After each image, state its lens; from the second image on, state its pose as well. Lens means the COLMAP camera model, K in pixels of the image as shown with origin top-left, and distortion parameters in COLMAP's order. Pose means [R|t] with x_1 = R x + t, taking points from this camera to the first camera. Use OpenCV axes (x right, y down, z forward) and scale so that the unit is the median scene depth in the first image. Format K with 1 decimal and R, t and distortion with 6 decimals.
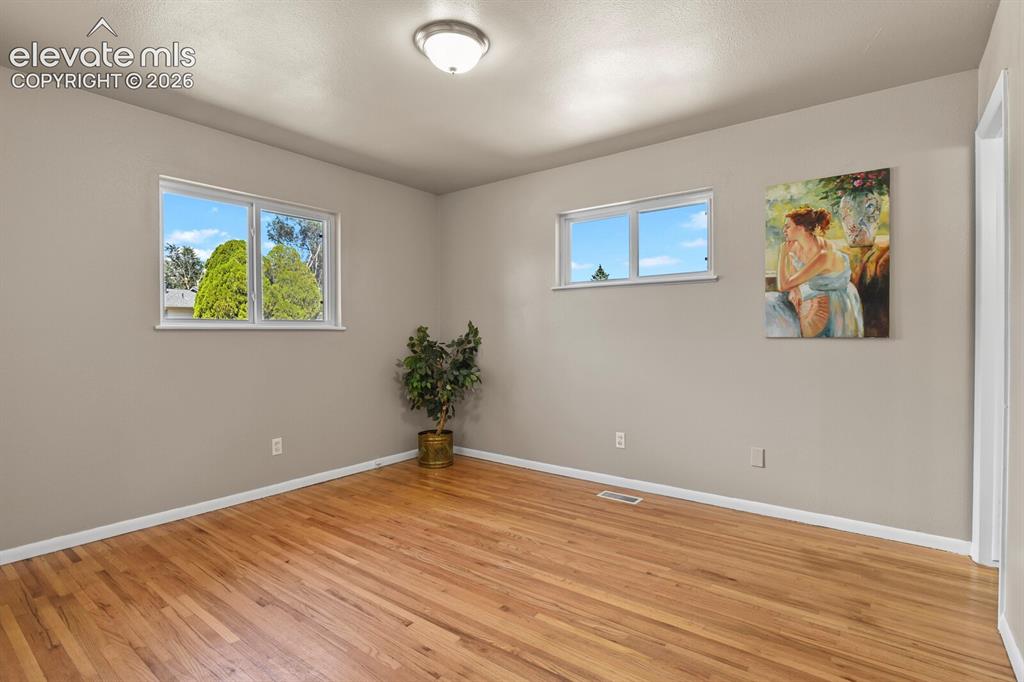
lens RADIAL K [[496.9, 0, 512.7], [0, 496.9, 338.9], [0, 0, 1]] dist [-0.008179, -0.002972]
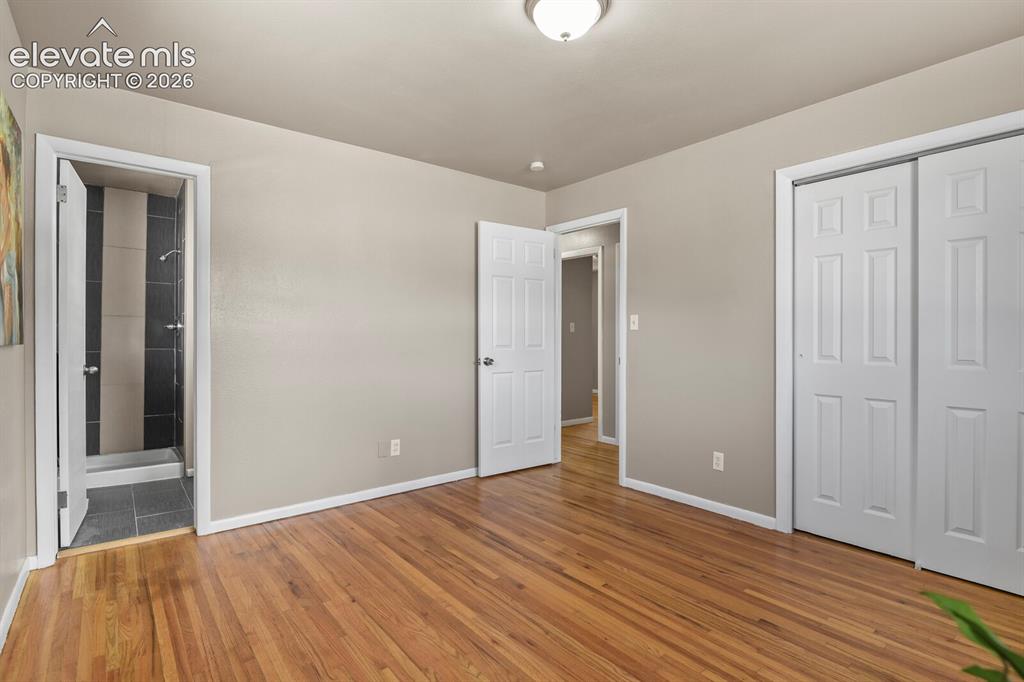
lens RADIAL K [[496.9, 0, 511.7], [0, 496.9, 340.2], [0, 0, 1]] dist [-0.008179, -0.002972]
pose [[-0.971634, -0.000039, 0.236489, -0.247571], [0.002886, 0.999924, 0.012022, -0.020966], [-0.236472, 0.012363, -0.971560, 1.989774]]
